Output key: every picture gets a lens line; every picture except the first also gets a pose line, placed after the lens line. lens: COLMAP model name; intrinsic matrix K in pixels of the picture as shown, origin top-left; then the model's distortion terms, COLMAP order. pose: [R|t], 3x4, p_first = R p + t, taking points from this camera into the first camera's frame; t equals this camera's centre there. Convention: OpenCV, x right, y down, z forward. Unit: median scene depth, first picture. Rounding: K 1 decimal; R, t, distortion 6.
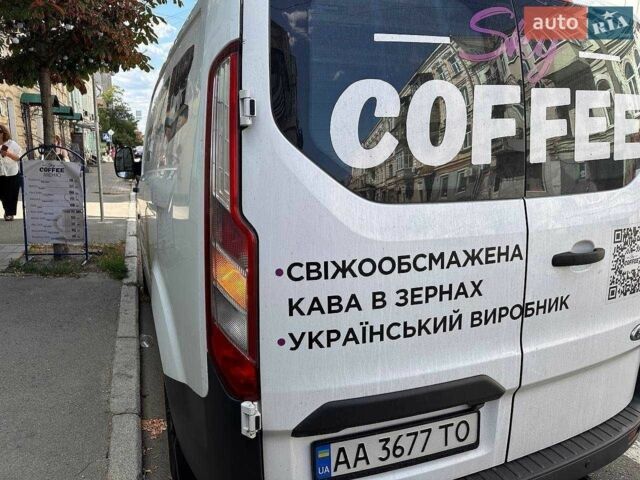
lens RADIAL K [[477.1, 0, 311.0], [0, 477.1, 236.0], [0, 0, 1]] dist [0.077975, -0.179279]
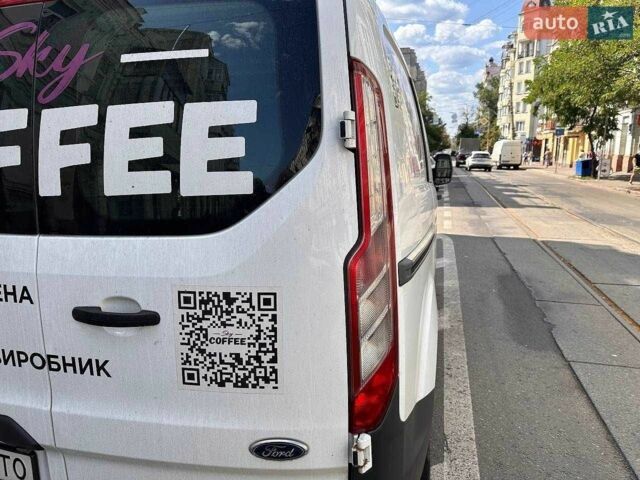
lens RADIAL K [[476.7, 0, 320.0], [0, 476.7, 240.0], [0, 0, 1]] dist [0.043960, -0.078201]
pose [[0.808046, 0.105261, -0.579639, 1.420209], [-0.102399, 0.994026, 0.037763, -0.161744], [0.580151, 0.028840, 0.813998, 0.608429]]
